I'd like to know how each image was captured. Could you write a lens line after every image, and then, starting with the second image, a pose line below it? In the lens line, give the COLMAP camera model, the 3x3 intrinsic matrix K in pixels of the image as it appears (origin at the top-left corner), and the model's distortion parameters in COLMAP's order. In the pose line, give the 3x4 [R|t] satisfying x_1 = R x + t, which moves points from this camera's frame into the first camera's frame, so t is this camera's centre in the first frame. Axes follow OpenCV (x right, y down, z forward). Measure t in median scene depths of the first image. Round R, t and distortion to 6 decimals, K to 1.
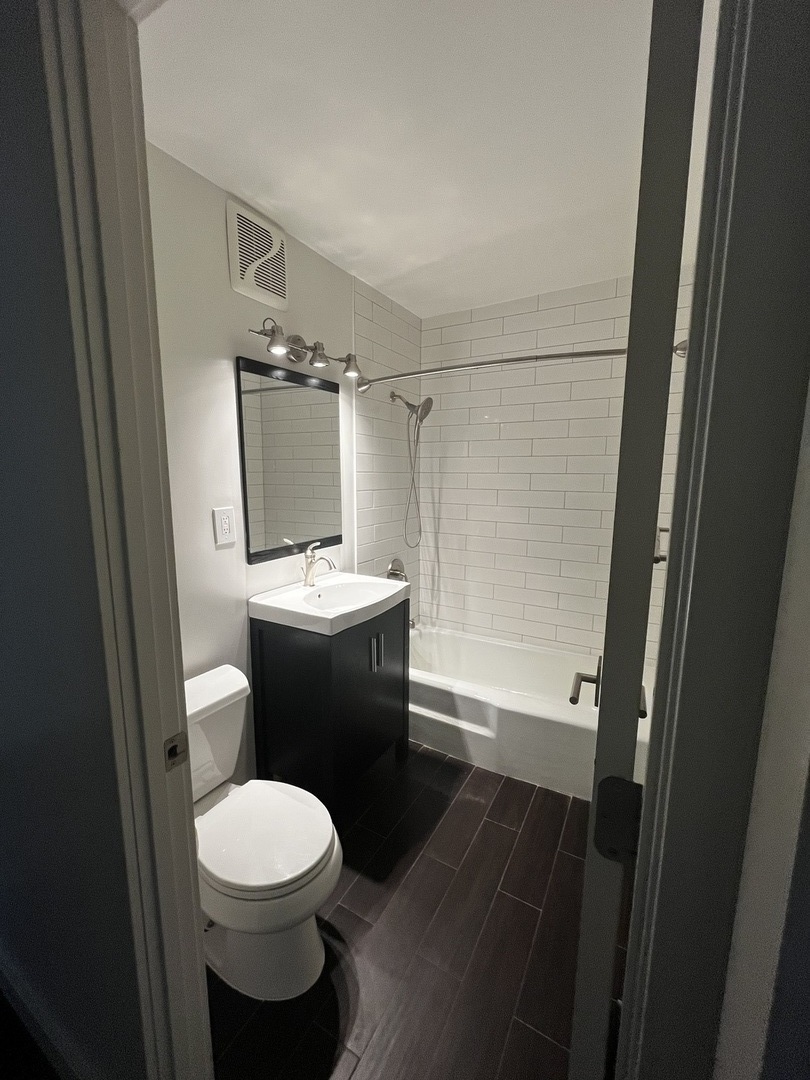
lens RADIAL K [[435.6, 0, 404.0], [0, 435.6, 536.7], [0, 0, 1]] dist [-0.004633, 0.000882]
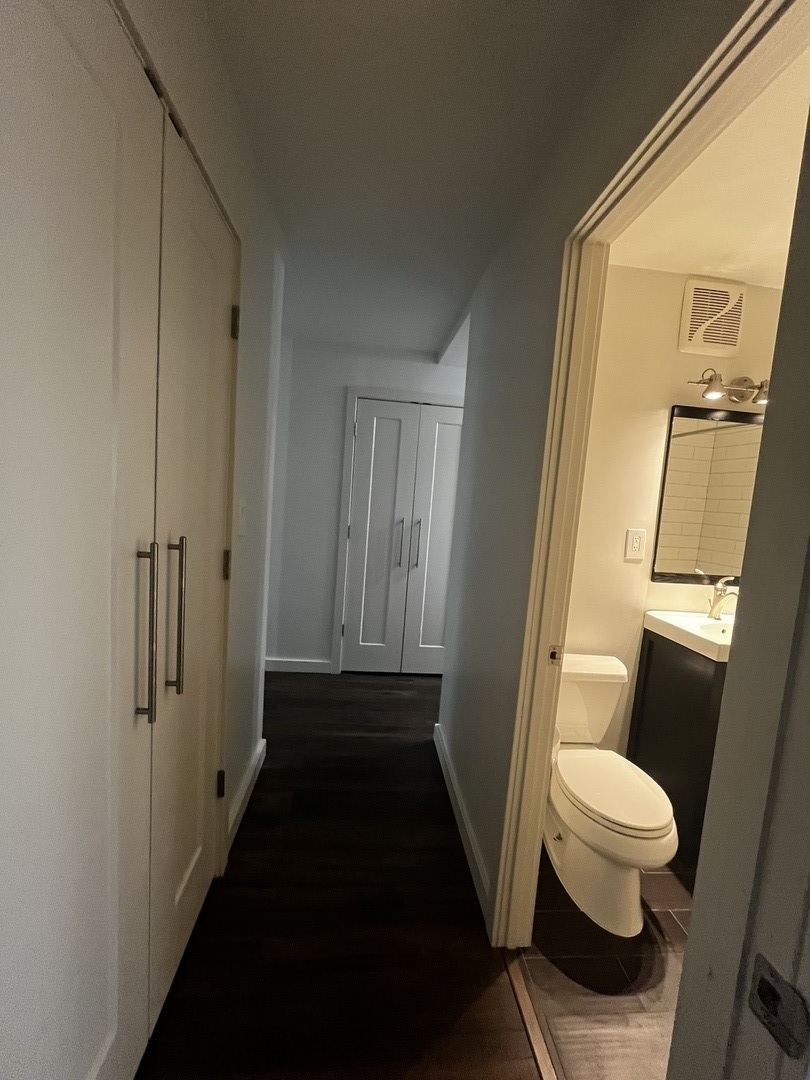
lens RADIAL K [[435.6, 0, 404.0], [0, 435.6, 536.7], [0, 0, 1]] dist [-0.004633, 0.000882]
pose [[0.571360, 0.110884, -0.813175, 0.195059], [-0.191671, 0.981459, -0.000843, 0.075887], [0.798004, 0.156344, 0.582019, -0.213677]]
